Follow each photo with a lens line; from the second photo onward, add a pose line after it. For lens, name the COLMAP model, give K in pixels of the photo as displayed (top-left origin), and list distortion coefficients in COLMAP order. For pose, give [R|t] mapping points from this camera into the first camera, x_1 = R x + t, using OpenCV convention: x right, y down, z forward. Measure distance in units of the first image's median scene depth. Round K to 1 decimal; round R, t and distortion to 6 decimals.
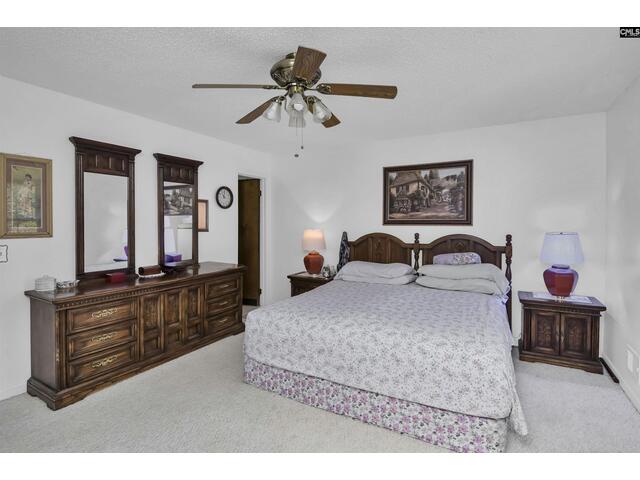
lens RADIAL K [[321.2, 0, 319.5], [0, 321.2, 238.3], [0, 0, 1]] dist [-0.006179, -0.002277]
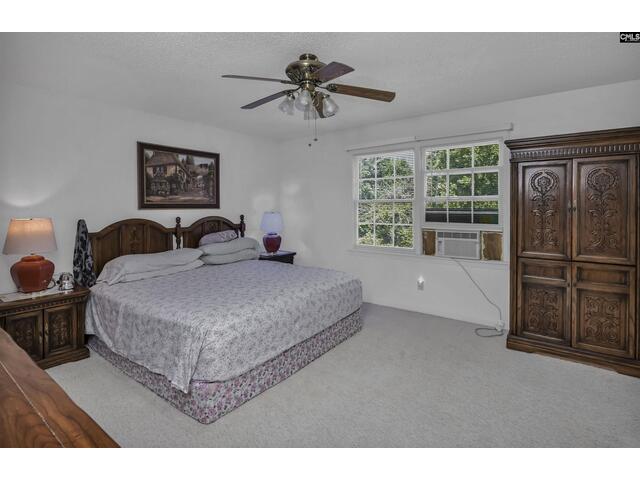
lens RADIAL K [[321.2, 0, 334.6], [0, 321.2, 213.9], [0, 0, 1]] dist [-0.006179, -0.002277]
pose [[0.098308, -0.024142, 0.994863, -0.632327], [0.057910, 0.998150, 0.018499, -0.016020], [-0.993470, 0.055794, 0.099524, 0.429312]]
